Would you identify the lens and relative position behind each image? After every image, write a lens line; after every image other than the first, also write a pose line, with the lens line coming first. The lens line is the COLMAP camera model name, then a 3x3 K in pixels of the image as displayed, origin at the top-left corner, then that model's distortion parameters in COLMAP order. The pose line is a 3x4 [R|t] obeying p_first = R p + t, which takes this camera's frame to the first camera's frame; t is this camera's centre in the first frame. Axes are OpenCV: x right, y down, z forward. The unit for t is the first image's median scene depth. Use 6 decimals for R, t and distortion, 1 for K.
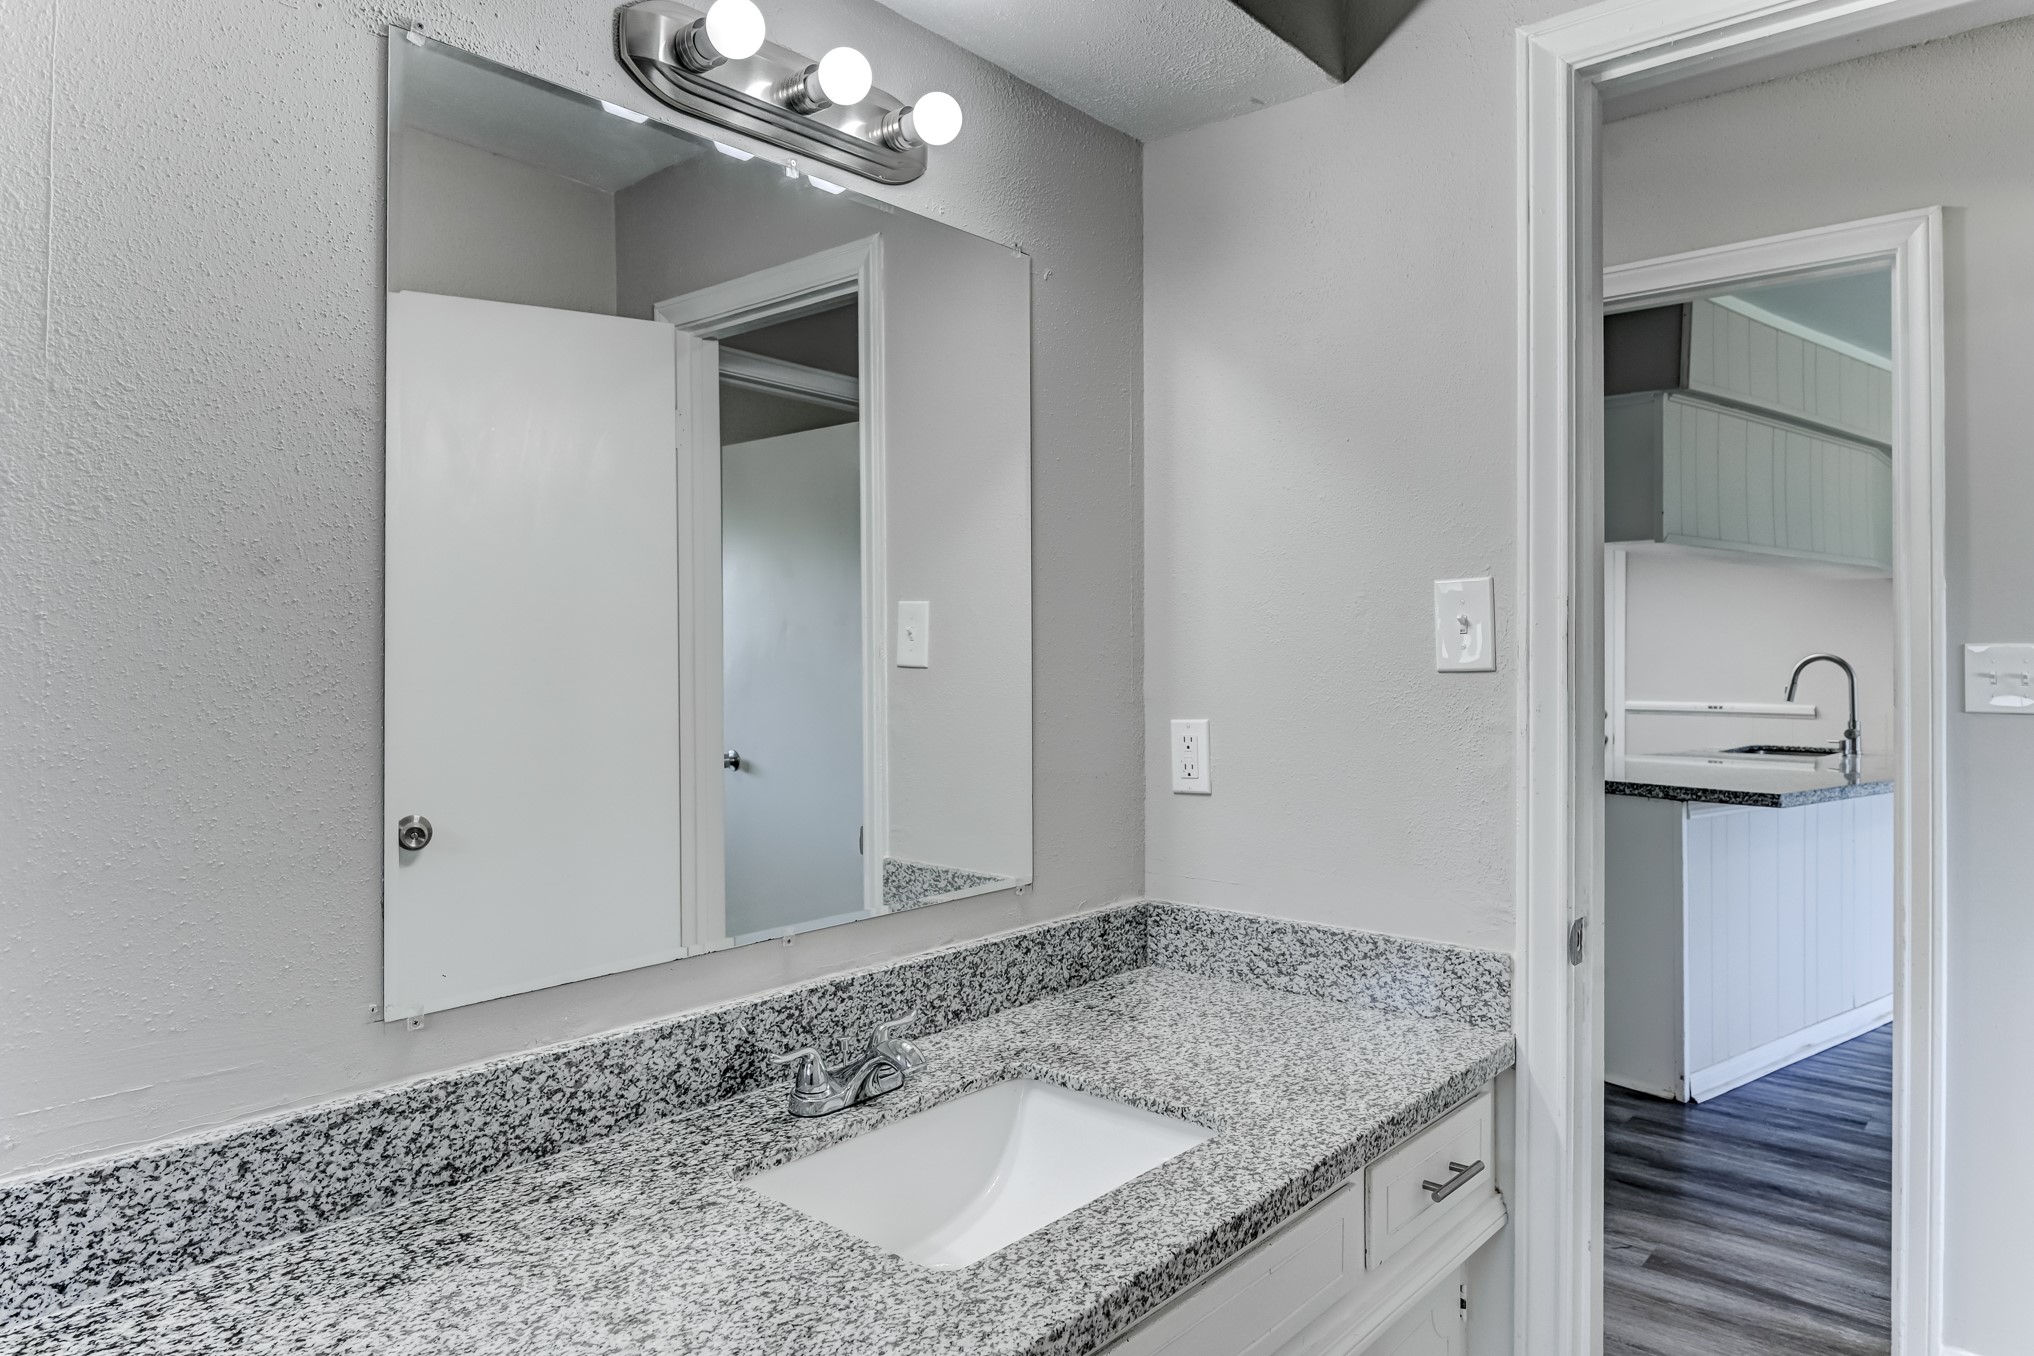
lens RADIAL K [[1287.7, 0, 1017.0], [0, 1287.7, 678.0], [0, 0, 1]] dist [-0.017762, -0.000648]
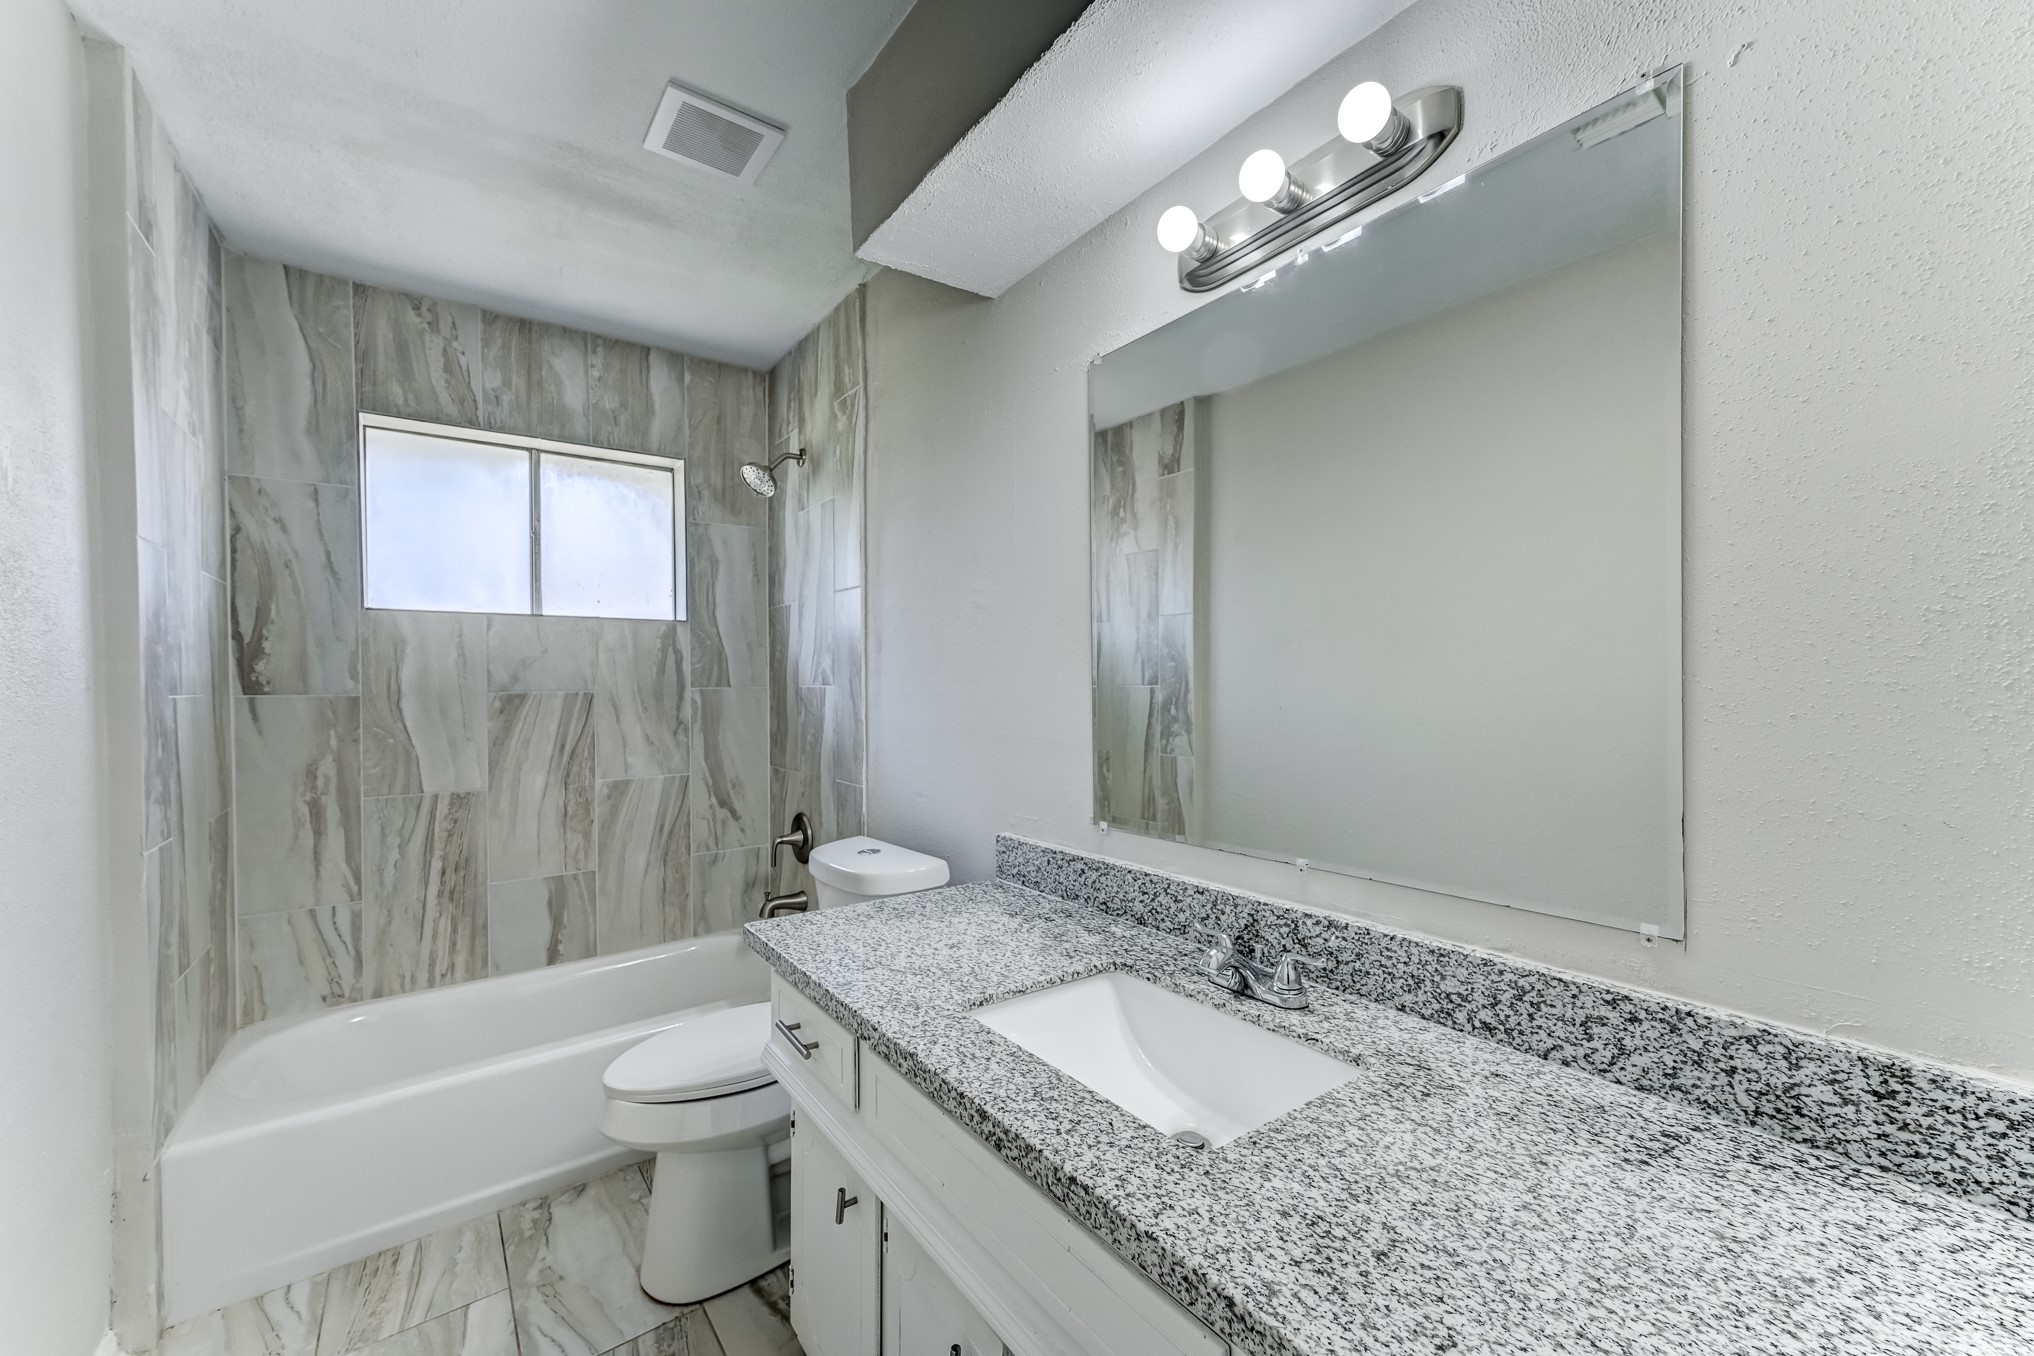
lens RADIAL K [[792.0, 0, 1014.7], [0, 792.0, 692.4], [0, 0, 1]] dist [0.009922, 0.000207]
pose [[-0.228187, 0.005559, -0.973601, 0.710986], [-0.011583, 0.999897, 0.008424, 0.024970], [0.973548, 0.013200, -0.228099, 0.968593]]
